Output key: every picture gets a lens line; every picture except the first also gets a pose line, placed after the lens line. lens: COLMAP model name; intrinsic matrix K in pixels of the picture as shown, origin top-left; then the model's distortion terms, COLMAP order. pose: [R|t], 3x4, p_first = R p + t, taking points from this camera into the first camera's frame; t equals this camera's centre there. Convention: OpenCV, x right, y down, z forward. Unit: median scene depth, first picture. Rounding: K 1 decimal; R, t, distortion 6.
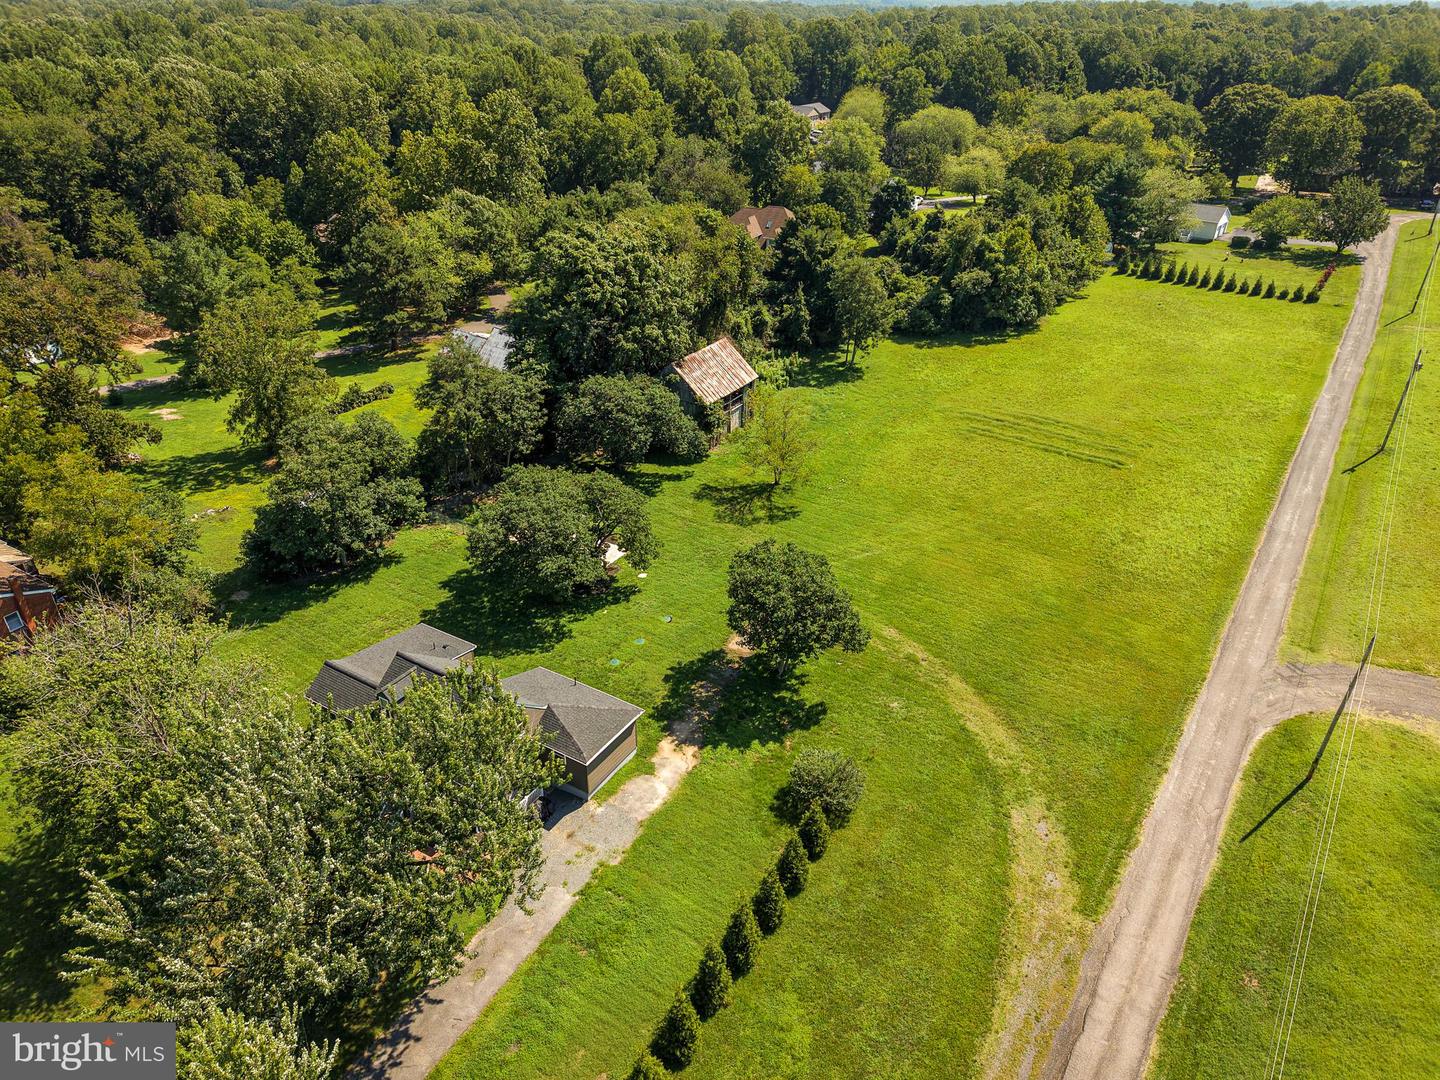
lens RADIAL K [[955.0, 0, 720.0], [0, 955.0, 540.0], [0, 0, 1]] dist [0.031482, -0.033436]
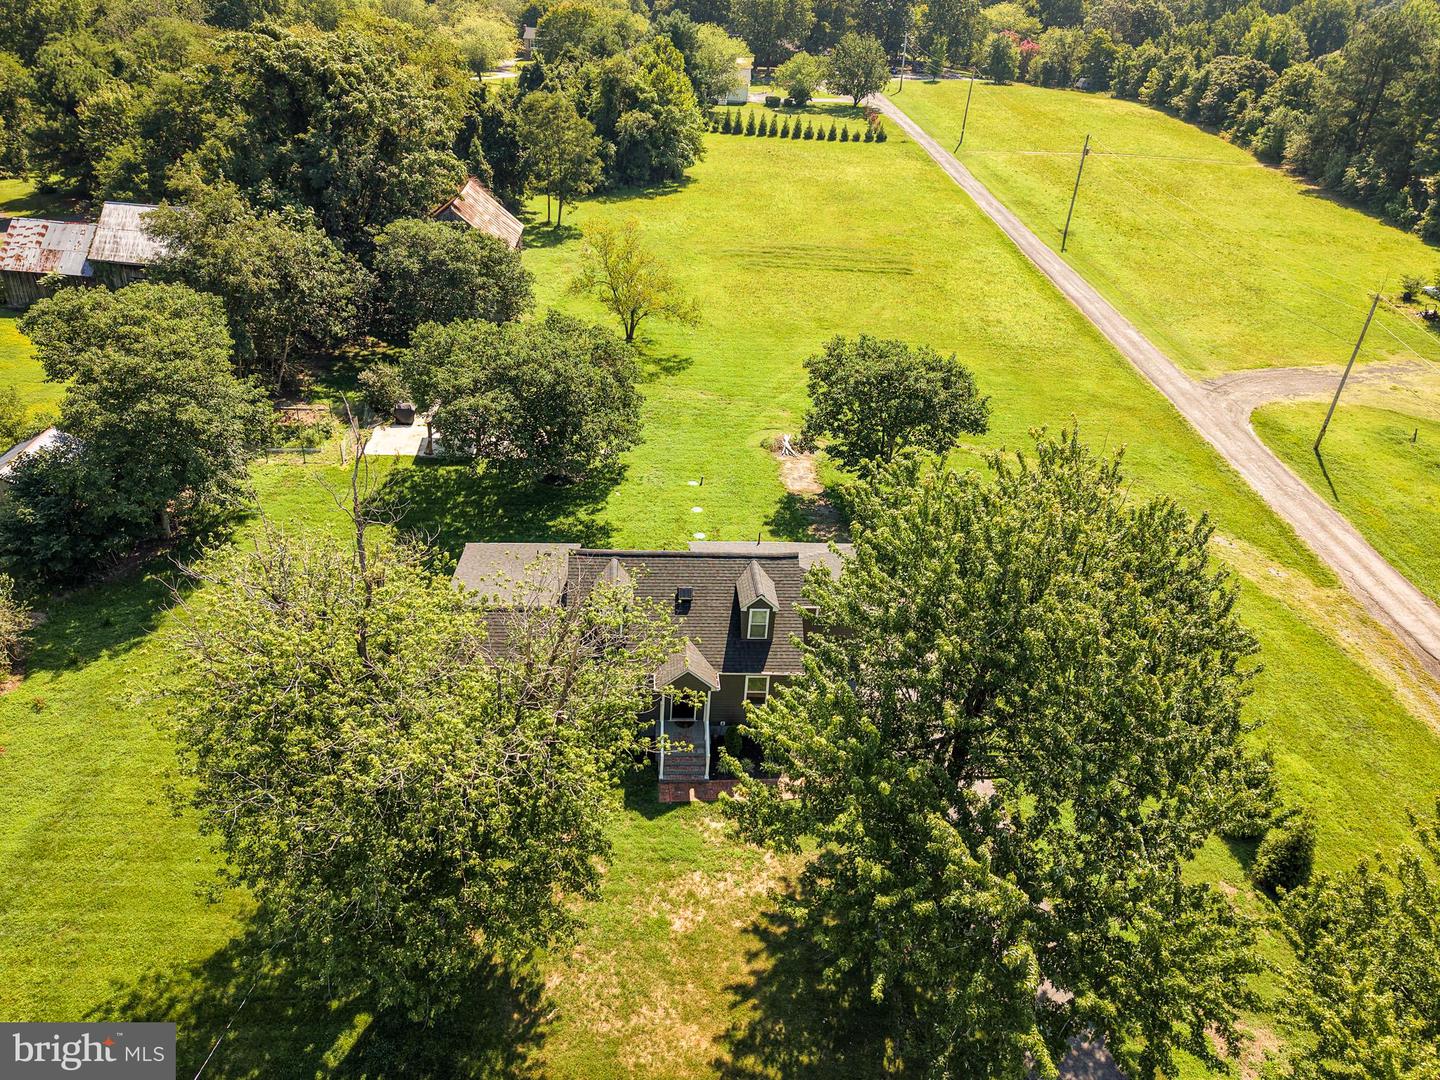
lens RADIAL K [[1044.3, 0, 716.9], [0, 1044.3, 542.0], [0, 0, 1]] dist [0.011438, -0.007079]
pose [[0.809884, -0.254883, 0.528320, -0.393283], [0.242613, 0.965567, 0.093917, 0.043112], [-0.534066, 0.052116, 0.843835, 0.215858]]
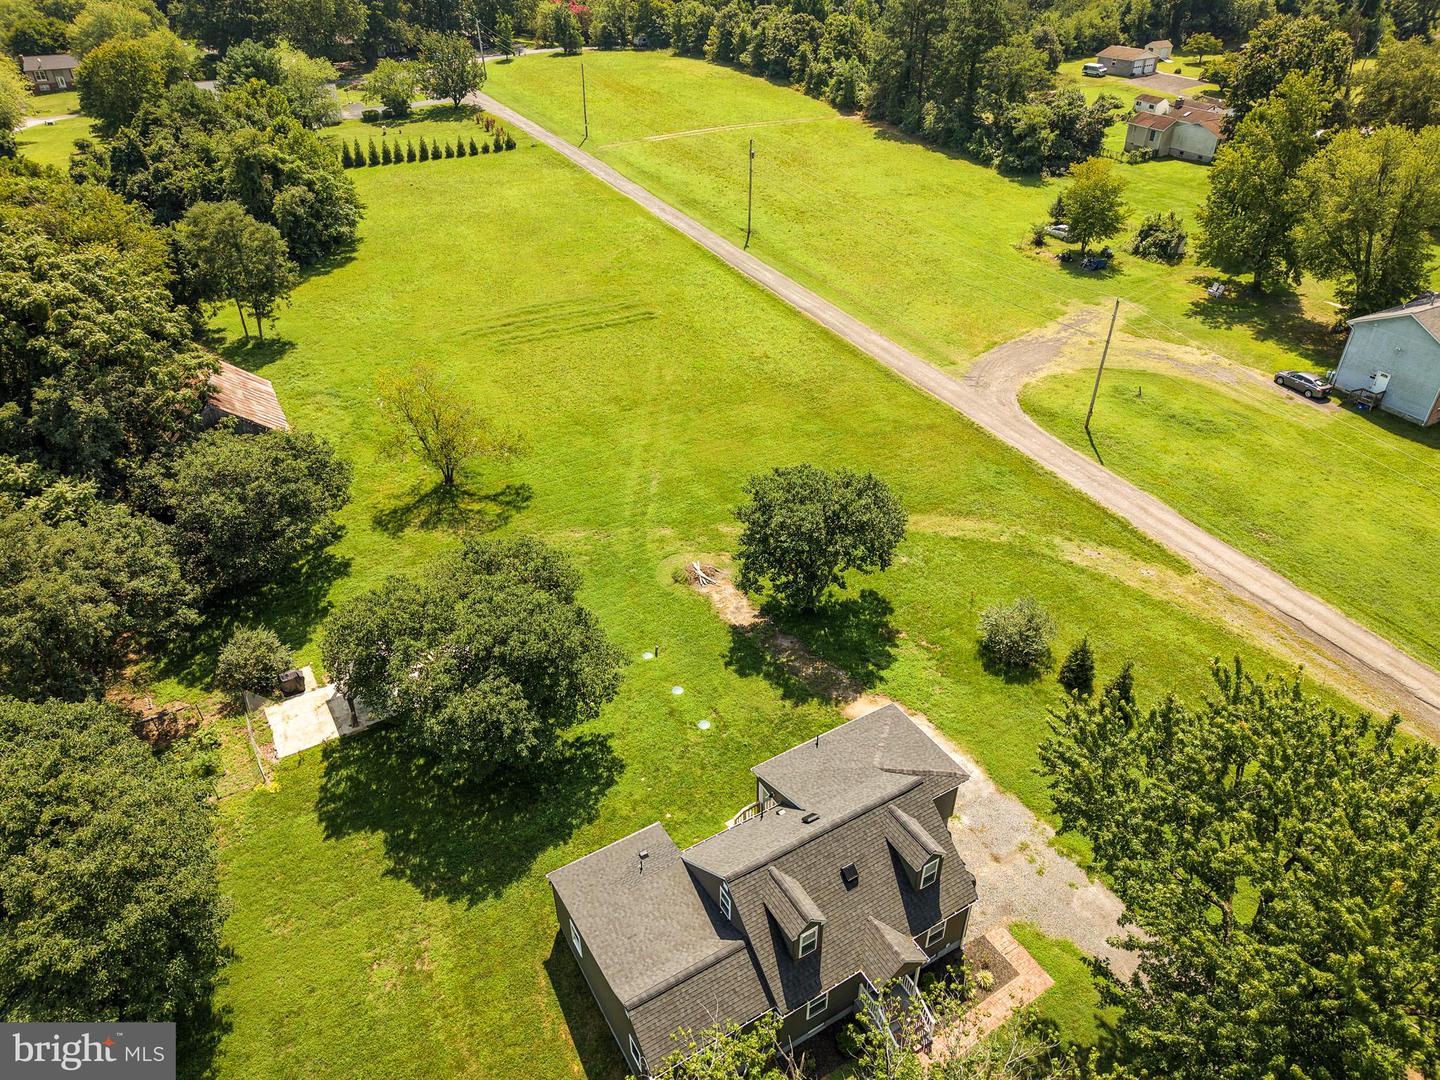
lens RADIAL K [[965.2, 0, 720.0], [0, 965.2, 540.0], [0, 0, 1]] dist [0.041194, -0.055192]
pose [[0.464206, -0.505123, 0.727574, -0.422697], [0.446887, 0.842791, 0.299991, -0.155018], [-0.764725, 0.185886, 0.616962, 0.366978]]
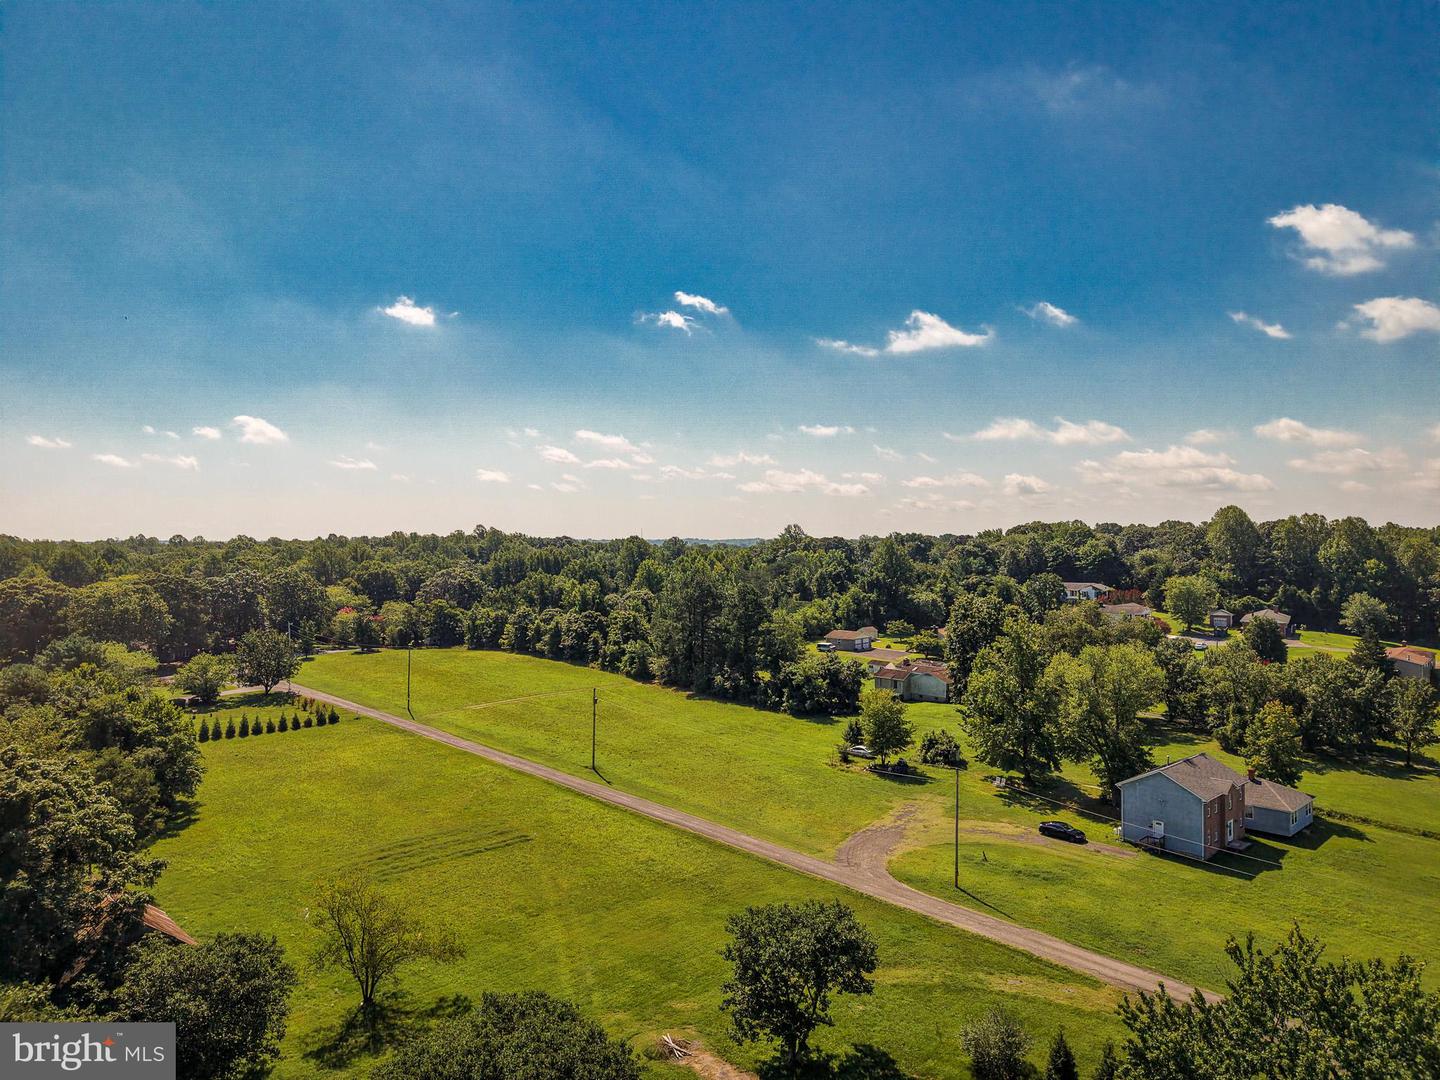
lens RADIAL K [[965.2, 0, 720.0], [0, 965.2, 540.0], [0, 0, 1]] dist [0.041194, -0.055192]
pose [[0.209647, -0.008959, 0.977736, -0.581282], [0.490476, 0.866013, -0.097233, -0.156165], [-0.845861, 0.499941, 0.185951, 0.475123]]
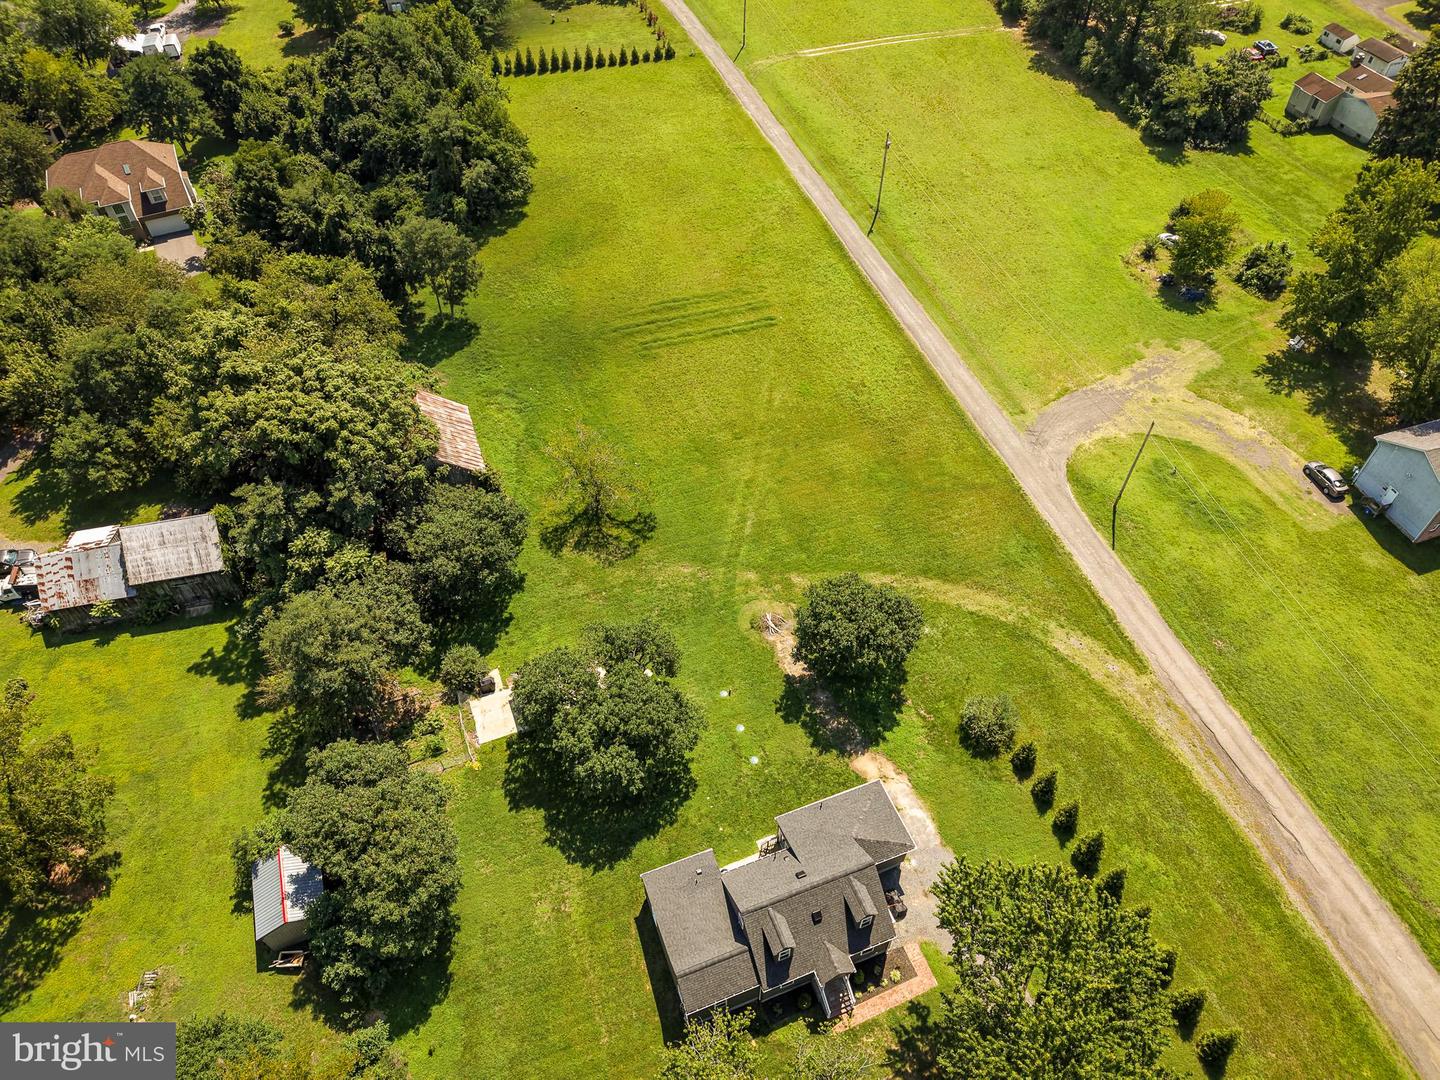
lens RADIAL K [[970.2, 0, 717.1], [0, 970.2, 538.7], [0, 0, 1]] dist [0.028051, -0.033837]
pose [[0.607128, -0.594721, 0.526975, -0.417745], [0.398346, 0.801637, 0.445758, -0.429758], [-0.687544, -0.060714, 0.723600, 0.176075]]
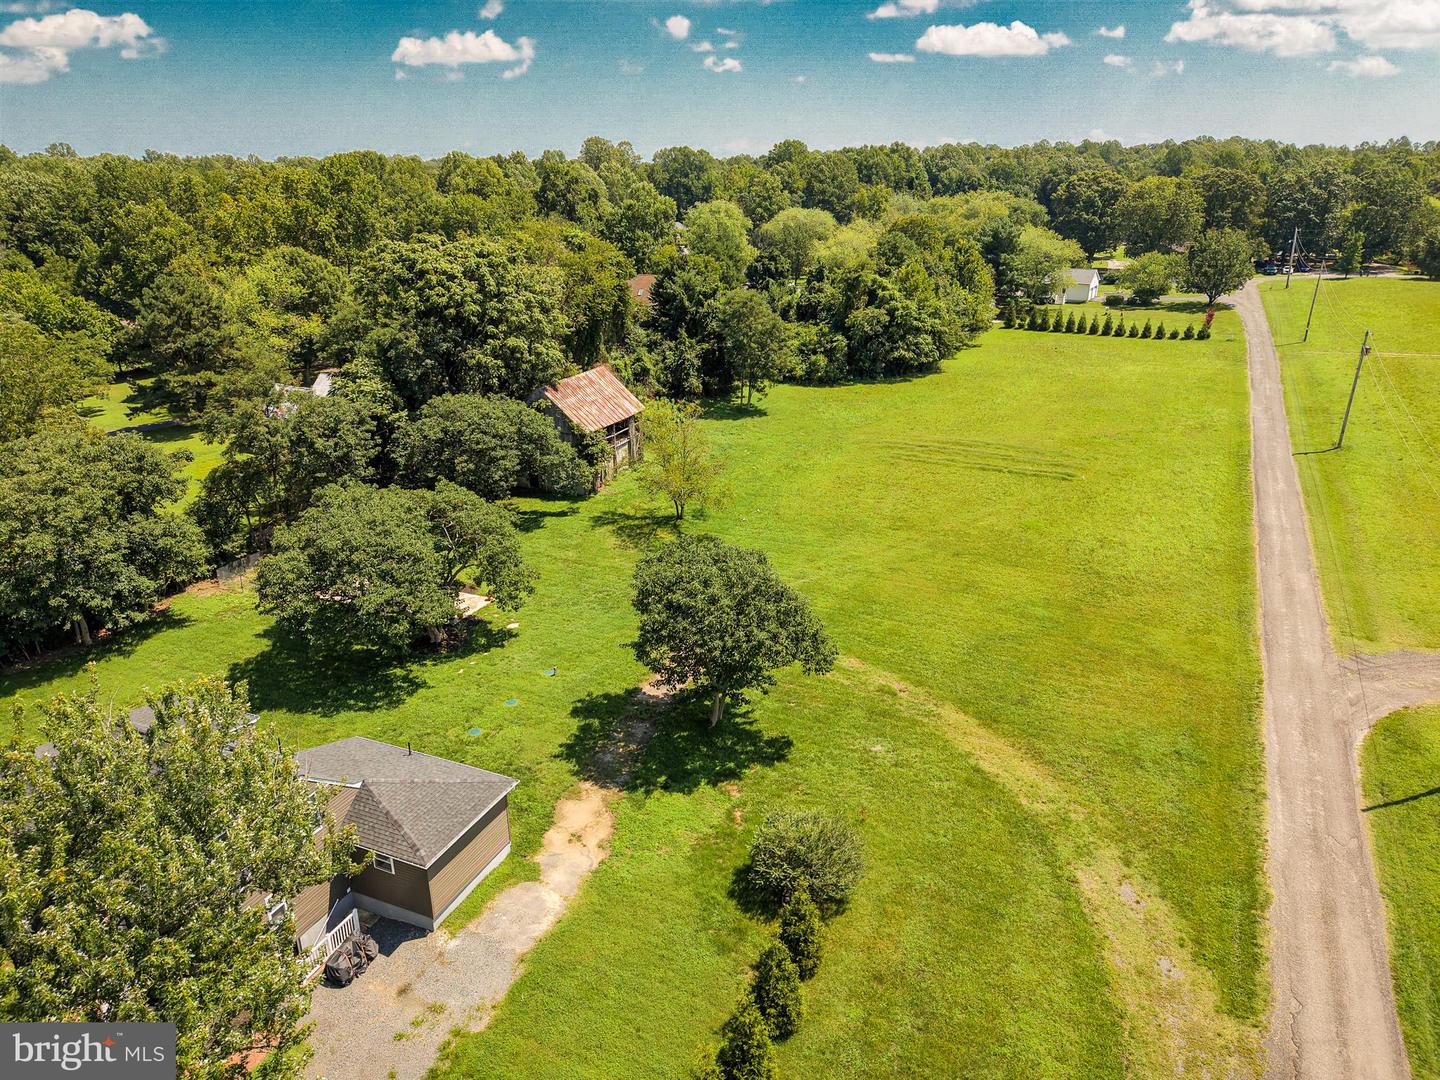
lens RADIAL K [[955.0, 0, 720.0], [0, 955.0, 540.0], [0, 0, 1]] dist [0.031482, -0.033436]
pose [[0.989859, -0.063050, 0.127292, -0.010489], [0.080835, 0.986878, -0.139778, 0.075495], [-0.116809, 0.148650, 0.981967, 0.198684]]
